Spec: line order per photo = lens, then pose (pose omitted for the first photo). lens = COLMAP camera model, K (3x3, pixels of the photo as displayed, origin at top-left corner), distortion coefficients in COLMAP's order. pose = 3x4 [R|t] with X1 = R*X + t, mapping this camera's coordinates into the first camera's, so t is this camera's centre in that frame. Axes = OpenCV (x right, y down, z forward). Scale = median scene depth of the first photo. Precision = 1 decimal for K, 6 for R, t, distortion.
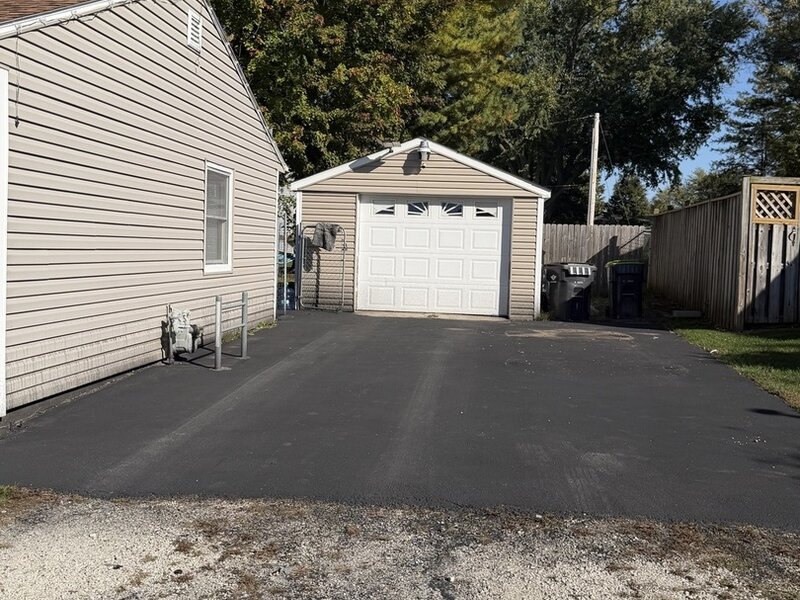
lens RADIAL K [[776.5, 0, 403.5], [0, 776.5, 304.9], [0, 0, 1]] dist [0.064399, -0.016568]
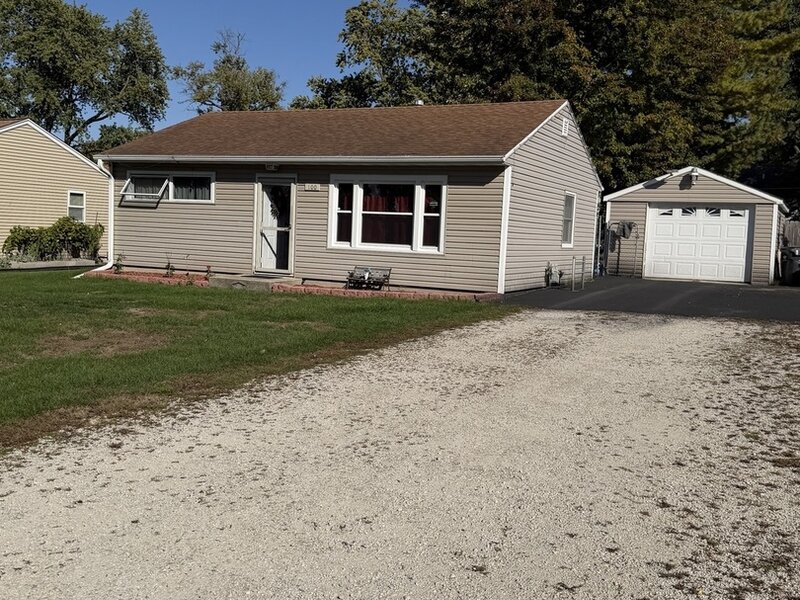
lens RADIAL K [[776.5, 0, 403.5], [0, 776.5, 304.9], [0, 0, 1]] dist [0.064399, -0.016568]
pose [[0.934112, 0.037990, -0.354953, 0.048777], [-0.036401, 0.999275, 0.011155, 0.064223], [0.355120, 0.002501, 0.934817, -0.649114]]
